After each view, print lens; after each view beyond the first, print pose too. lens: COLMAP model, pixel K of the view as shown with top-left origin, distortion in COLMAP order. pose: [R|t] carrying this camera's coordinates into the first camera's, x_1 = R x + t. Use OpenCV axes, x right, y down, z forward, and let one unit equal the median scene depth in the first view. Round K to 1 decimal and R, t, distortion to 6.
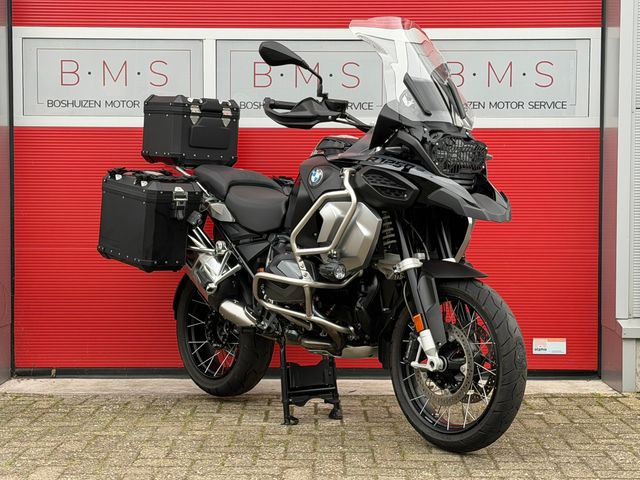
lens RADIAL K [[1266.2, 0, 304.4], [0, 1266.2, 239.1], [0, 0, 1]] dist [0.126963, 0.075655]
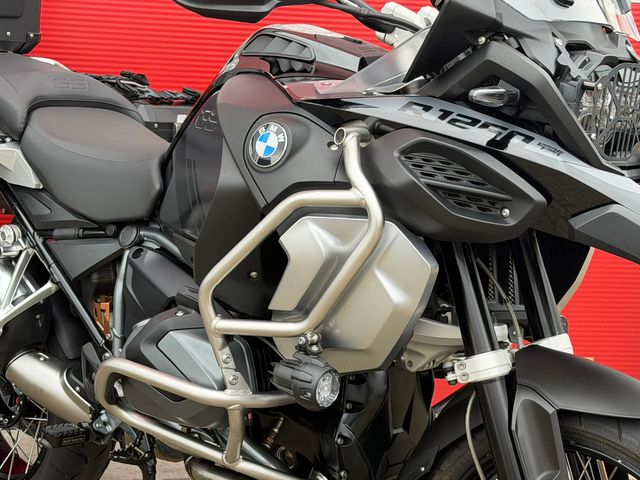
lens RADIAL K [[1266.8, 0, 320.0], [0, 1266.8, 240.0], [0, 0, 1]] dist [0.121199, 0.356756]
pose [[0.981312, 0.013788, 0.191928, -0.050279], [-0.041691, 0.988972, 0.142114, -0.075031], [-0.187852, -0.147460, 0.971065, 0.587454]]
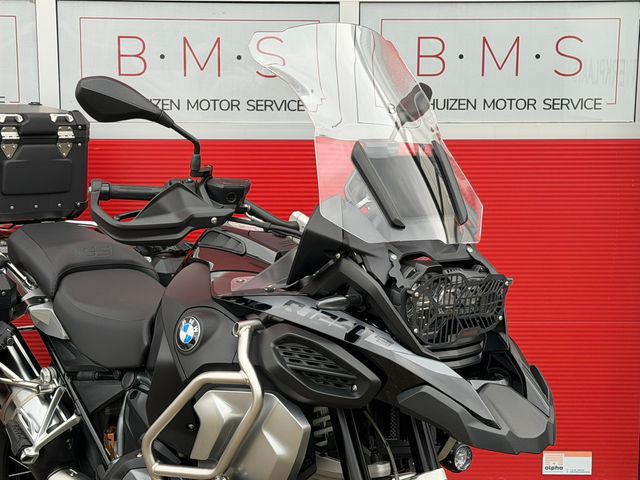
lens RADIAL K [[1261.6, 0, 306.7], [0, 1261.6, 240.2], [0, 0, 1]] dist [0.127053, 0.084969]
pose [[0.999115, -0.006916, 0.041497, 0.036288], [0.002064, 0.993266, 0.115834, -0.146060], [-0.042019, -0.115646, 0.992401, 0.461752]]
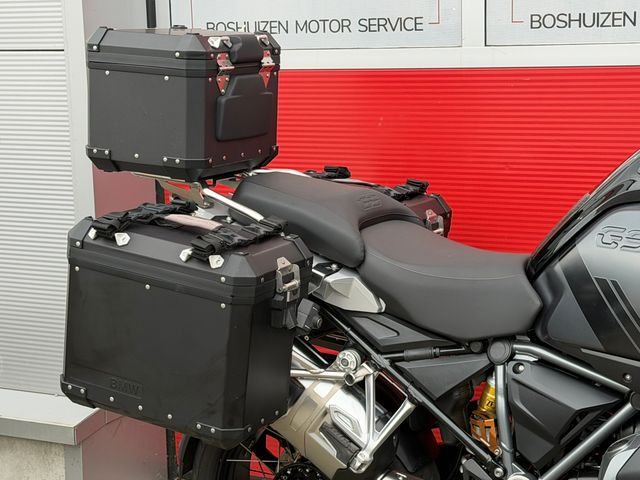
lens RADIAL K [[1251.0, 0, 320.0], [0, 1251.0, 240.0], [0, 0, 1]] dist [0.017340, -0.000559]
pose [[0.918327, -0.106050, 0.381351, -0.286485], [0.047514, 0.986008, 0.159783, -0.131686], [-0.392960, -0.128614, 0.910517, 0.663289]]
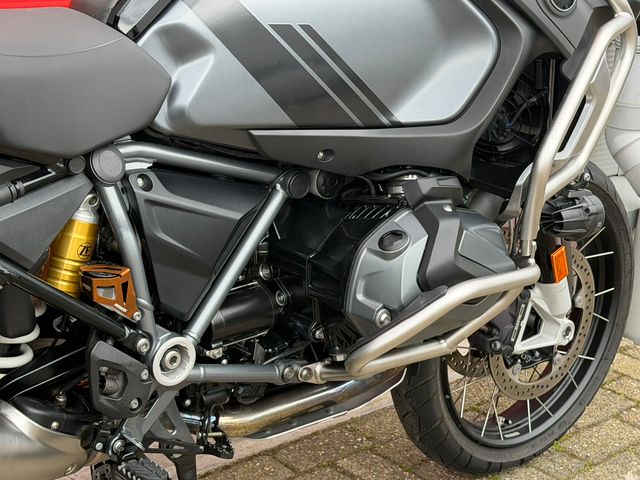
lens RADIAL K [[1322.4, 0, 320.0], [0, 1322.4, 240.0], [0, 0, 1]] dist [0.123803, 0.011092]
pose [[-0.062983, -0.327947, 0.942594, -0.360212], [-0.062901, 0.943896, 0.324197, -0.096968], [-0.996030, -0.038871, -0.080078, 1.068509]]
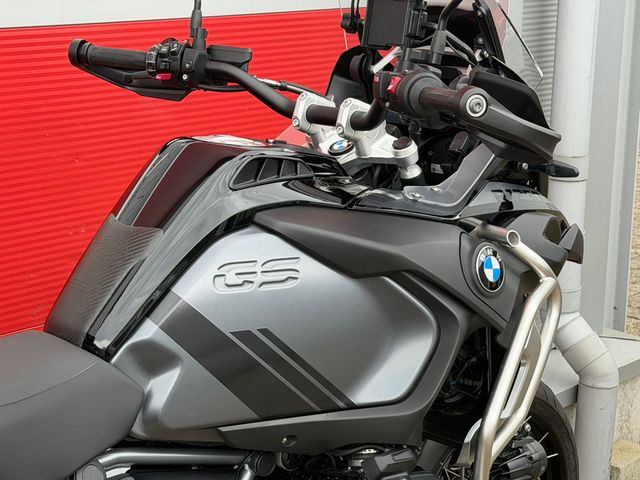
lens RADIAL K [[1322.4, 0, 320.0], [0, 1322.4, 240.0], [0, 0, 1]] dist [0.123803, 0.011092]
pose [[-0.122975, -0.276368, 0.953152, -0.372449], [-0.008249, 0.960693, 0.277490, -0.169135], [-0.992376, 0.026261, -0.120421, 1.075752]]
